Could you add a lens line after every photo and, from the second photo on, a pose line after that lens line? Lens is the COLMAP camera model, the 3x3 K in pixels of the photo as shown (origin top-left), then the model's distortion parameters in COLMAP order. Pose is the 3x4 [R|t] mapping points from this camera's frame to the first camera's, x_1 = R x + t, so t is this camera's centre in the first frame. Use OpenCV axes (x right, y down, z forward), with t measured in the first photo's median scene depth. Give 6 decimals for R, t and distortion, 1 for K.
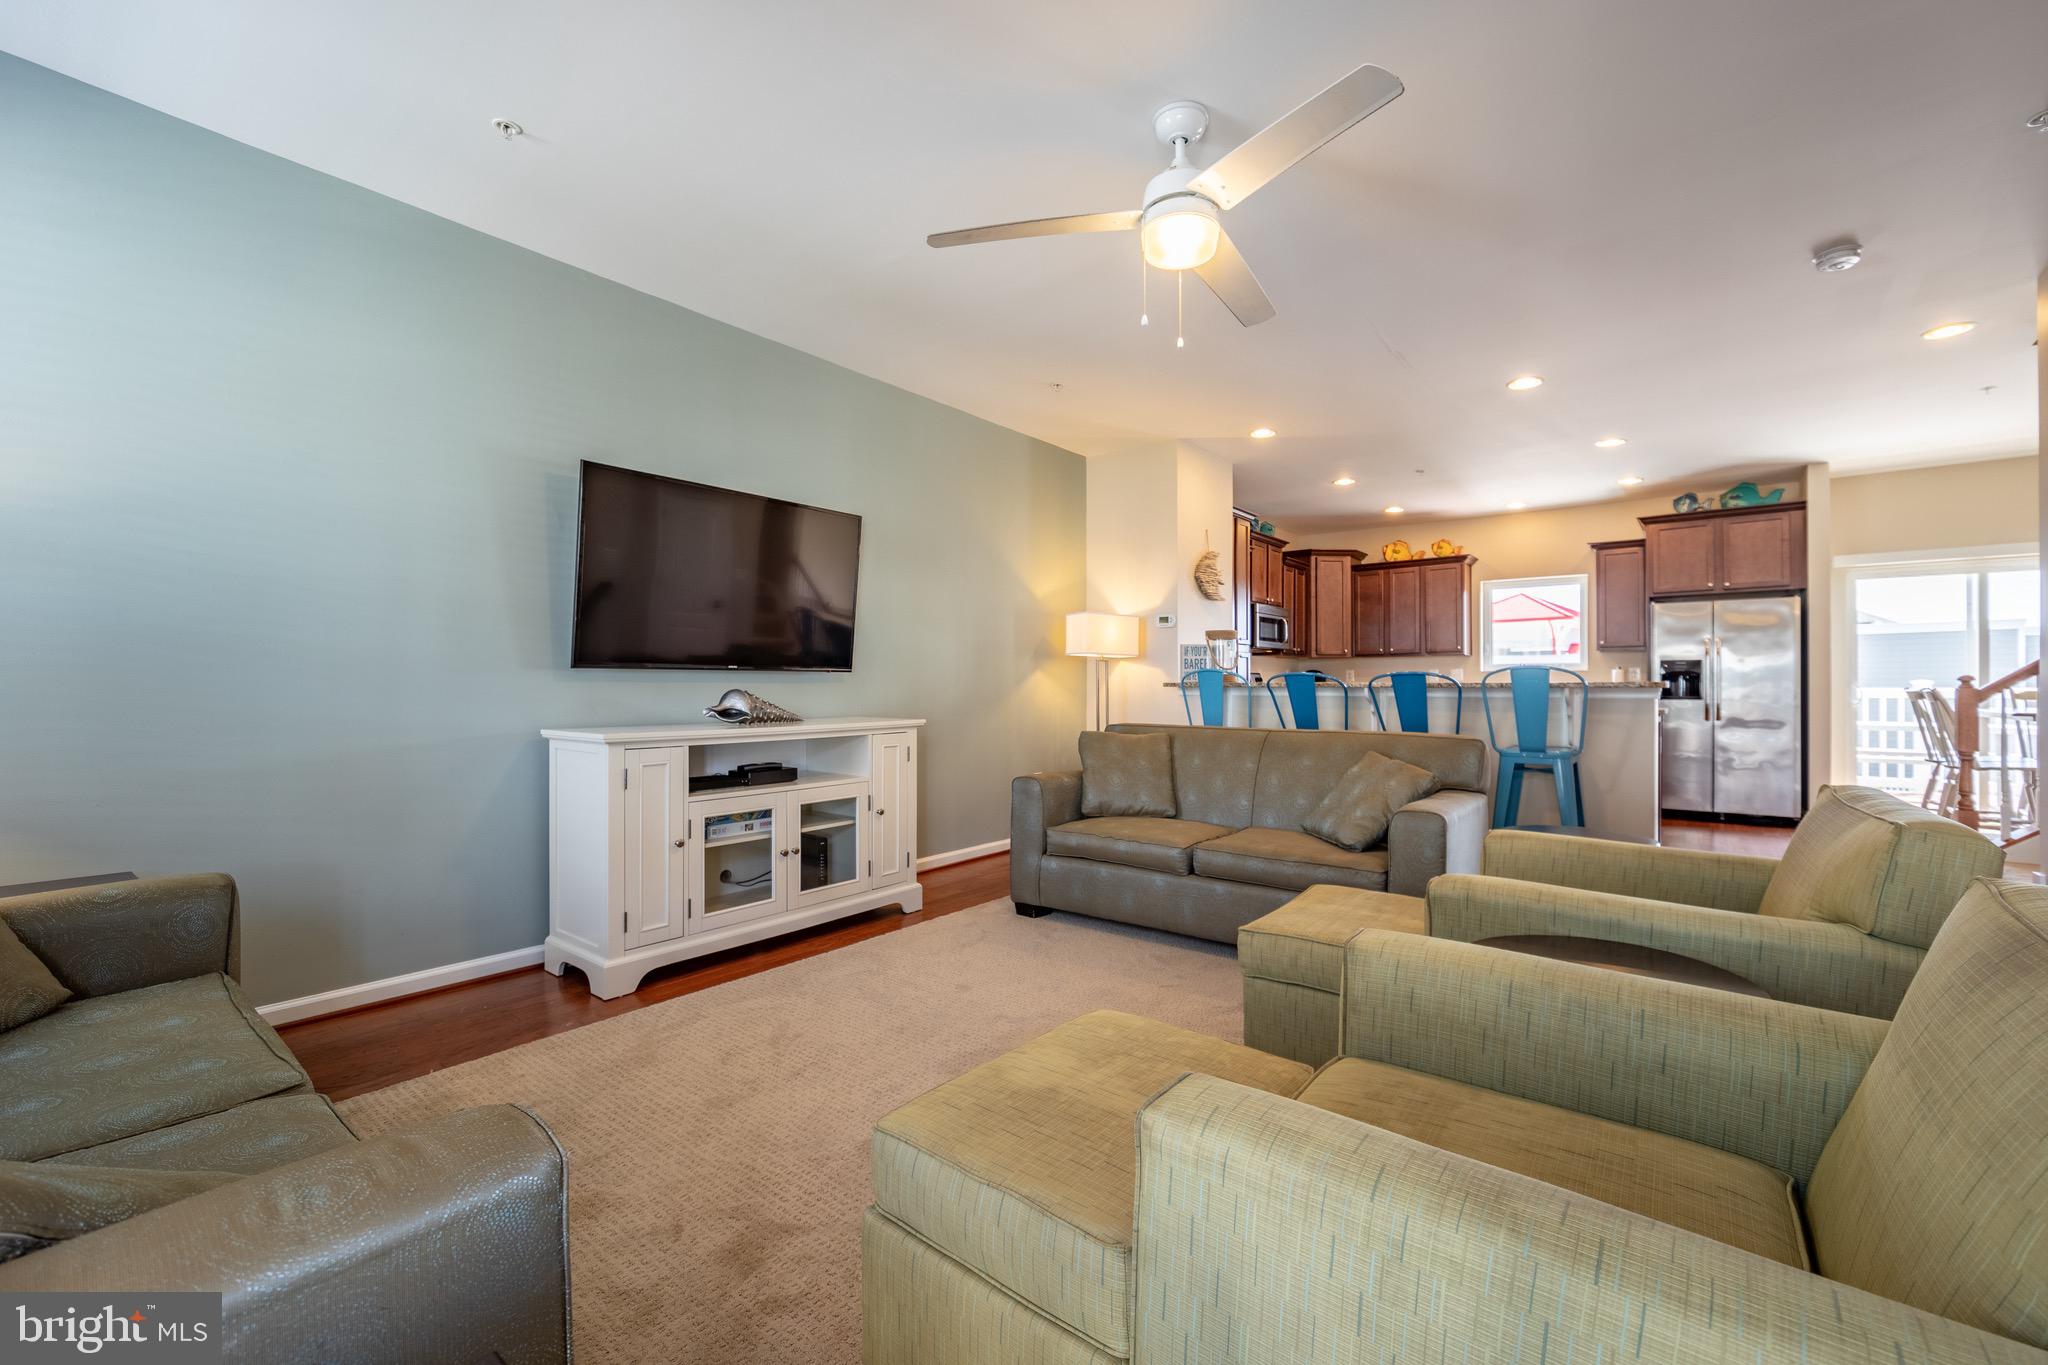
lens RADIAL K [[844.8, 0, 1030.2], [0, 844.8, 685.3], [0, 0, 1]] dist [-0.002830, 0.000025]
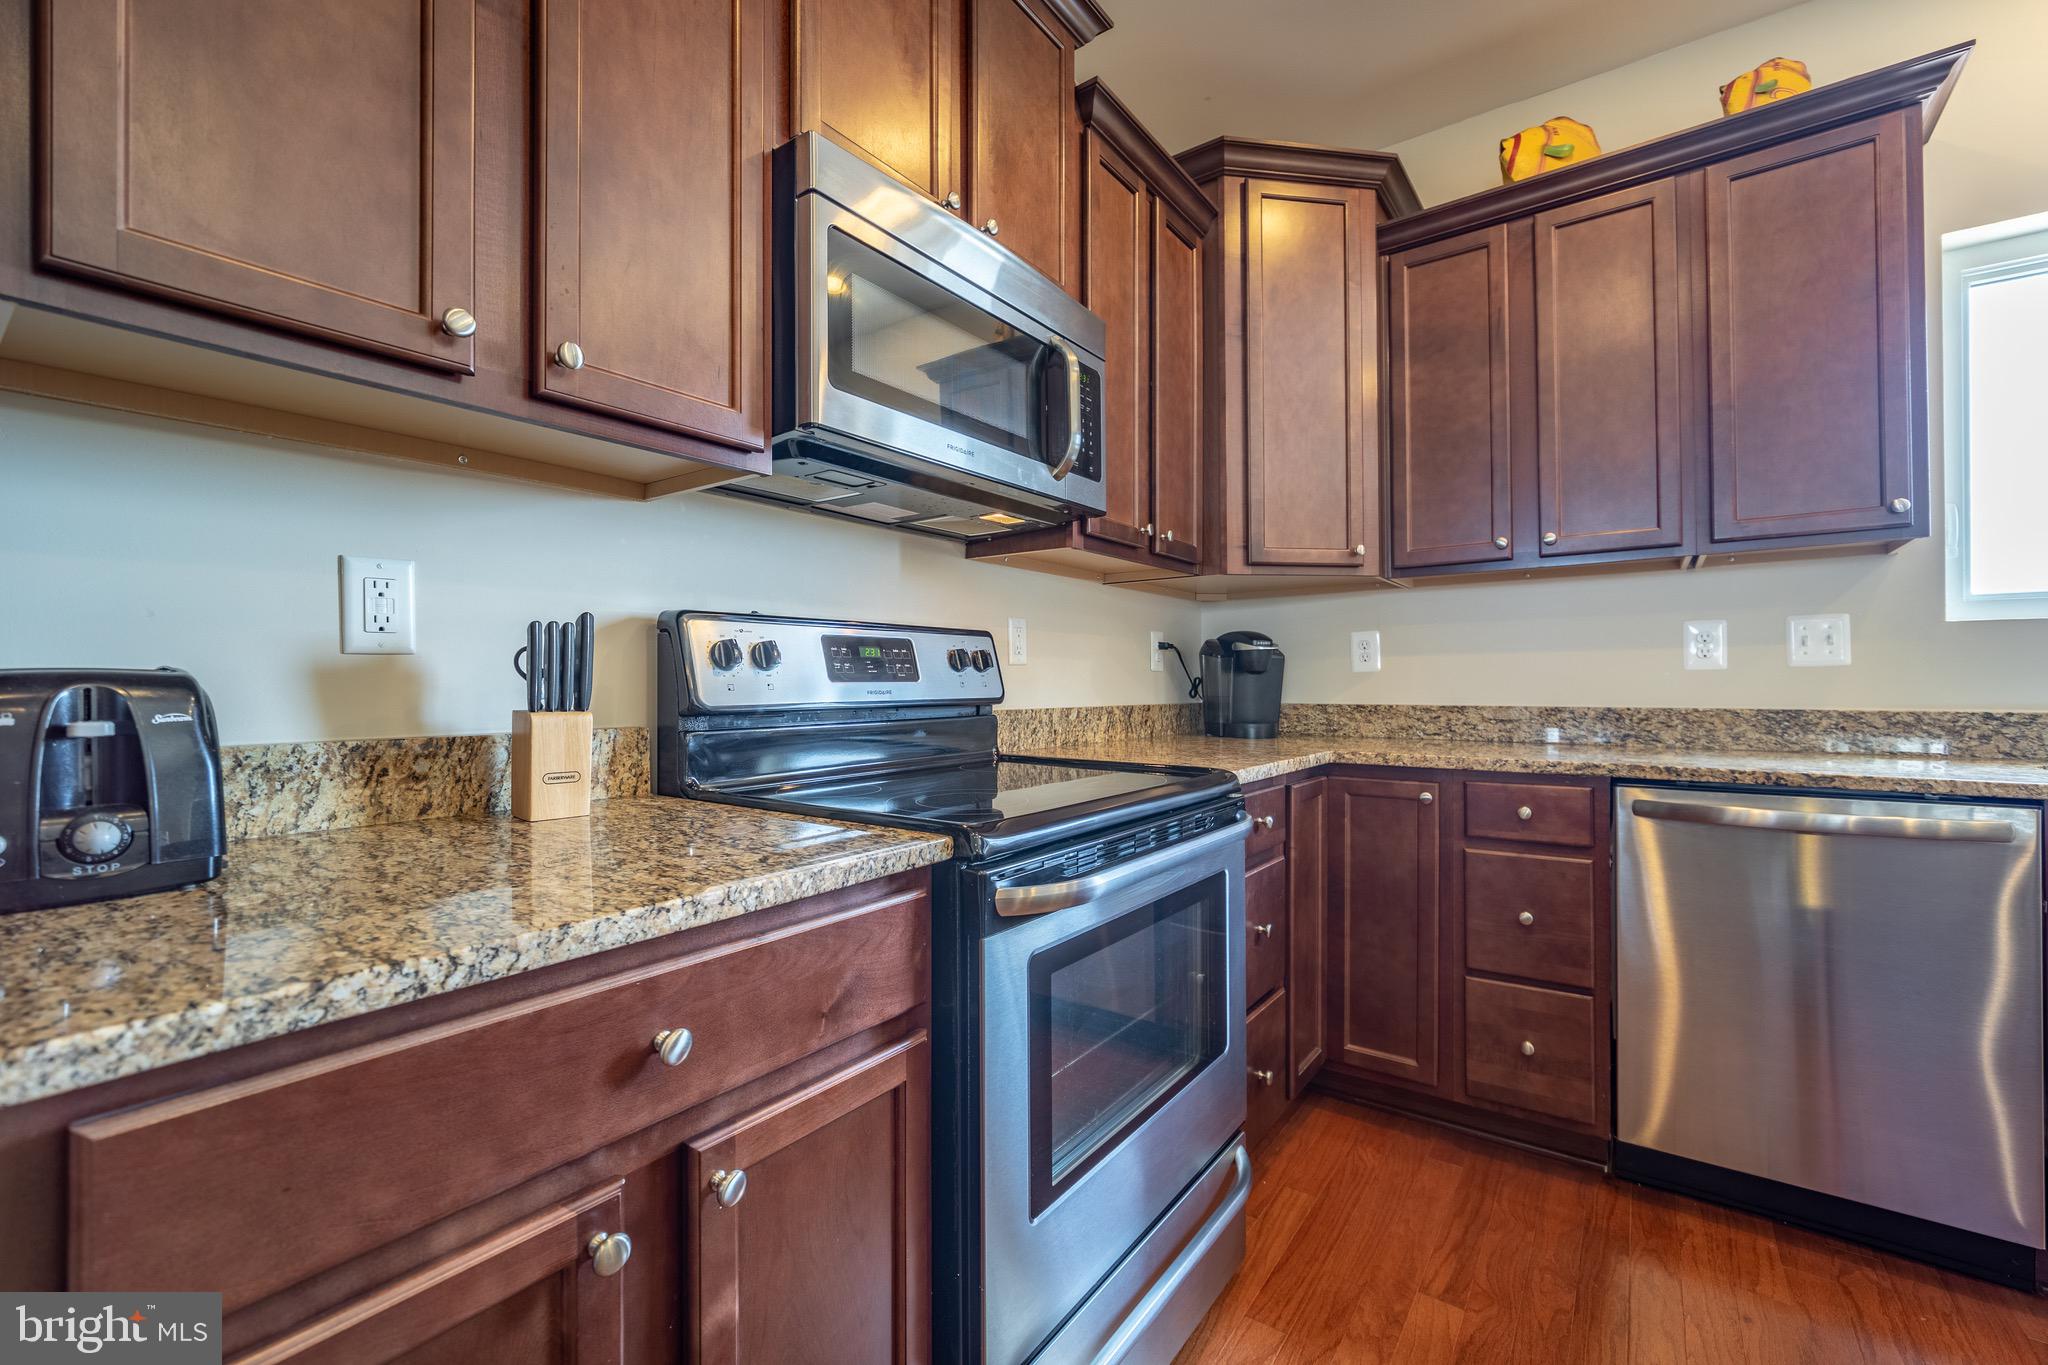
lens RADIAL K [[844.8, 0, 1029.2], [0, 844.8, 677.0], [0, 0, 1]] dist [-0.002830, 0.000025]
pose [[0.999326, -0.002812, 0.036590, 0.338176], [0.002974, 0.999986, -0.004365, -0.002019], [-0.036577, 0.004471, 0.999321, 0.957563]]
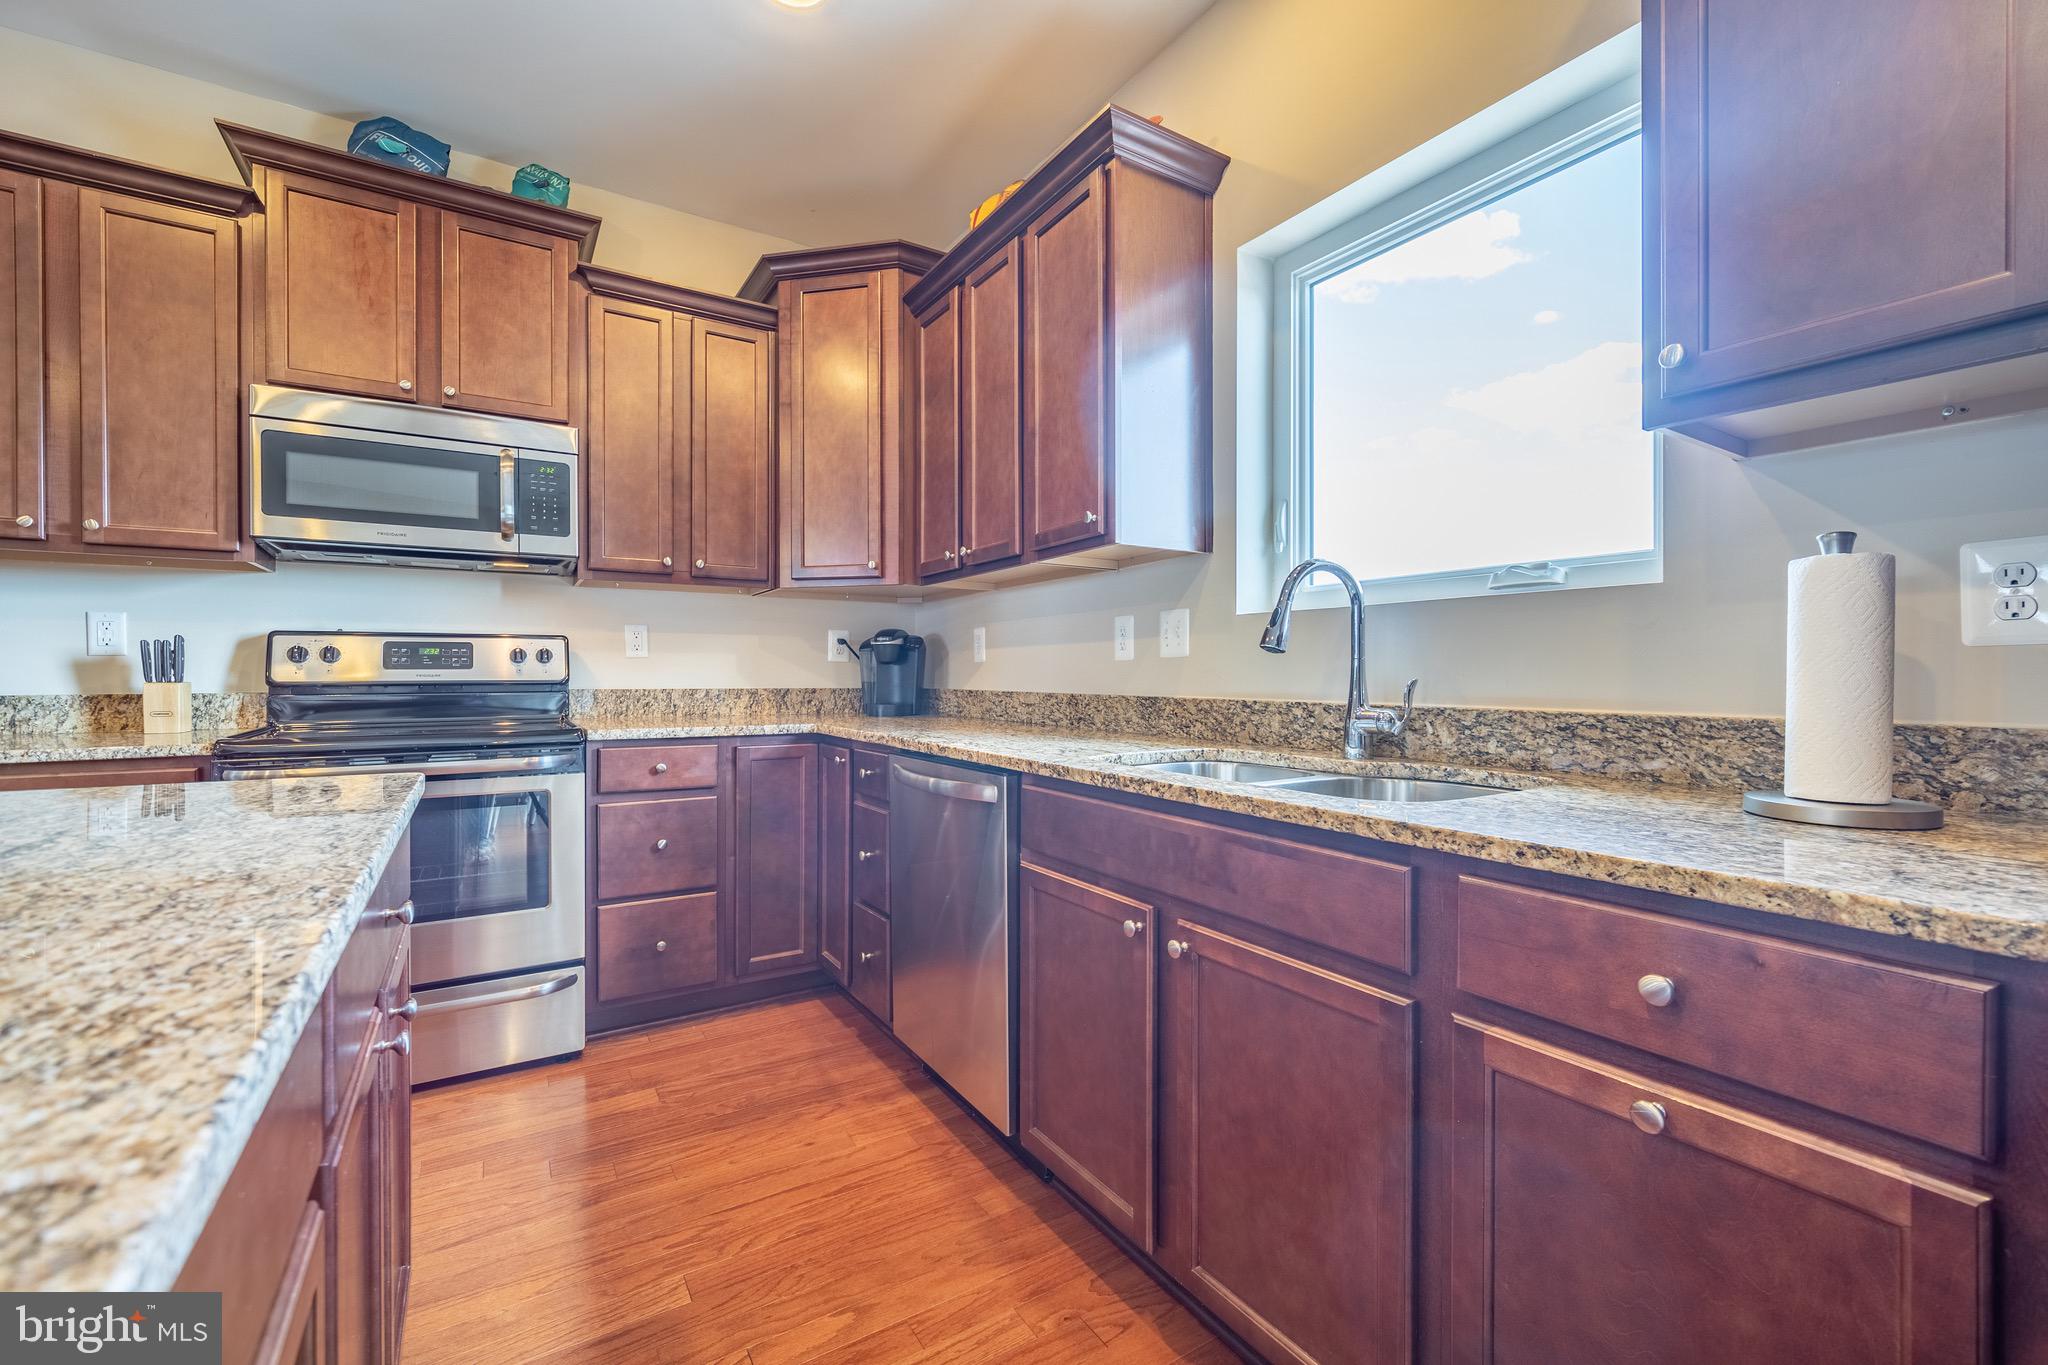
lens RADIAL K [[844.8, 0, 1033.8], [0, 844.8, 678.0], [0, 0, 1]] dist [-0.002830, 0.000025]
pose [[0.943993, 0.002582, -0.329956, 0.685460], [0.000204, 0.999965, 0.008408, -0.001000], [0.329966, -0.008004, 0.943959, 0.920230]]
